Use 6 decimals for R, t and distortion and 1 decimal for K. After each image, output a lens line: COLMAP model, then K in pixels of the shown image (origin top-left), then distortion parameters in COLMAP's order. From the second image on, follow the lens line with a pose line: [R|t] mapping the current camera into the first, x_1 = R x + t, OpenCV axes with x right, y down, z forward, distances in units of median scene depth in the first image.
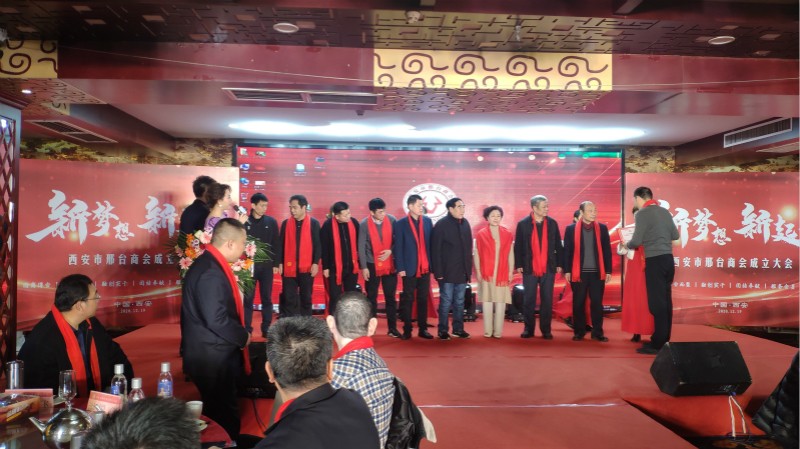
lens RADIAL K [[610.4, 0, 412.2], [0, 610.4, 226.6], [0, 0, 1]] dist [-0.024644, -0.006197]
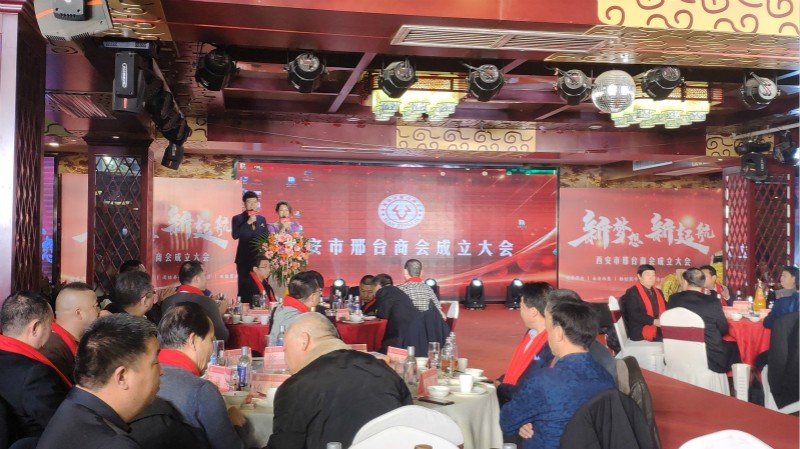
lens RADIAL K [[871.0, 0, 411.0], [0, 871.0, 222.5], [0, 0, 1]] dist [0.171863, -0.003977]
pose [[0.992444, 0.005780, 0.122562, -0.166812], [-0.004950, 0.999963, -0.007075, -0.004310], [-0.122599, 0.006415, 0.992436, -0.734576]]
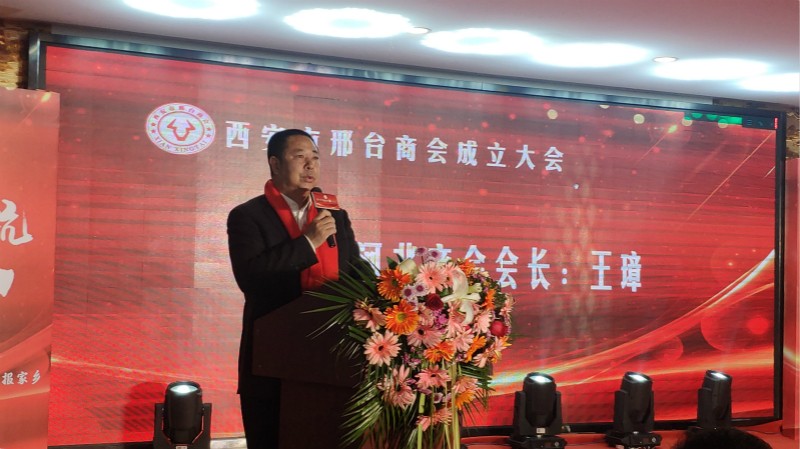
lens RADIAL K [[1113.5, 0, 399.4], [0, 1113.5, 223.8], [0, 0, 1]] dist [0.358676, -1.551218]
pose [[0.924048, 0.030961, 0.381021, -0.359843], [-0.023999, 0.999447, -0.023011, 0.000937], [-0.381523, 0.012119, 0.924280, 0.224586]]
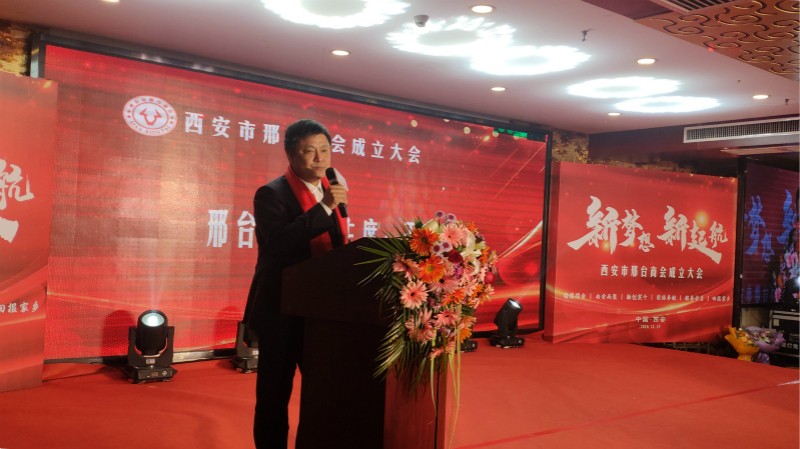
lens RADIAL K [[705.9, 0, 397.1], [0, 705.9, 225.1], [0, 0, 1]] dist [0.228266, -0.576677]
pose [[0.817664, 0.038675, 0.574395, -0.392172], [-0.049679, 0.998759, 0.003471, 0.005870], [-0.573548, -0.031373, 0.818571, 0.350085]]
